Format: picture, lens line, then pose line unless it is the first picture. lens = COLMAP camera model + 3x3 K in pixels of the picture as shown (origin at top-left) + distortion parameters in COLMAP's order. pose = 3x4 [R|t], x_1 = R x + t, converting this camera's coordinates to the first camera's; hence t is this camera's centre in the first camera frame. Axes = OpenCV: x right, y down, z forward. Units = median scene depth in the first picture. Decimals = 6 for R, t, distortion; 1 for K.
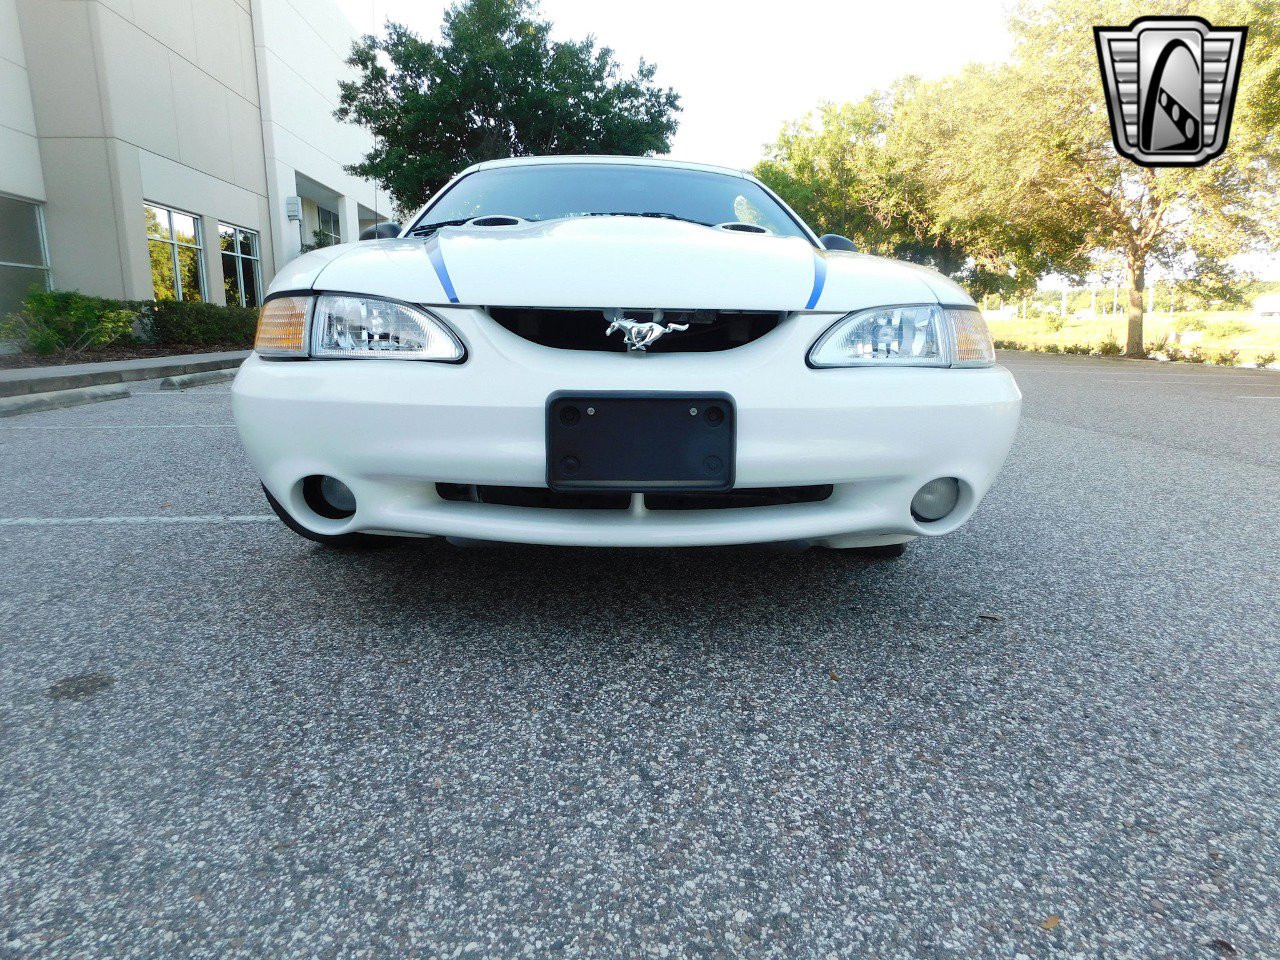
lens RADIAL K [[858.2, 0, 639.9], [0, 858.2, 465.4], [0, 0, 1]] dist [-0.062667, 0.061538]
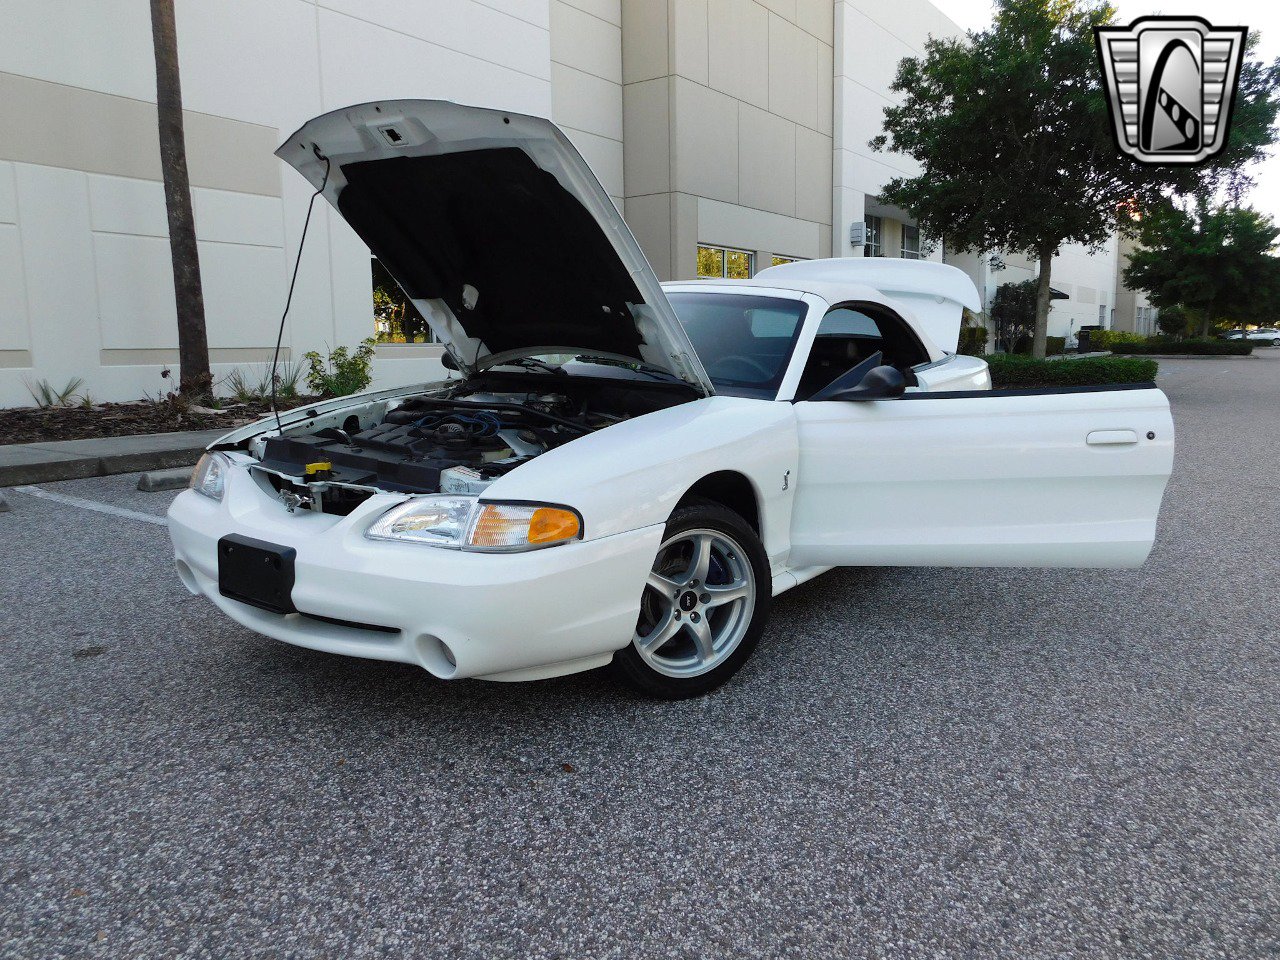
lens RADIAL K [[949.4, 0, 633.8], [0, 949.4, 452.9], [0, 0, 1]] dist [0.001028, 0.013340]
pose [[0.772560, 0.081237, -0.629723, 1.566111], [-0.107789, 0.994166, -0.003987, -0.302454], [0.625726, 0.070958, 0.776809, 0.062386]]
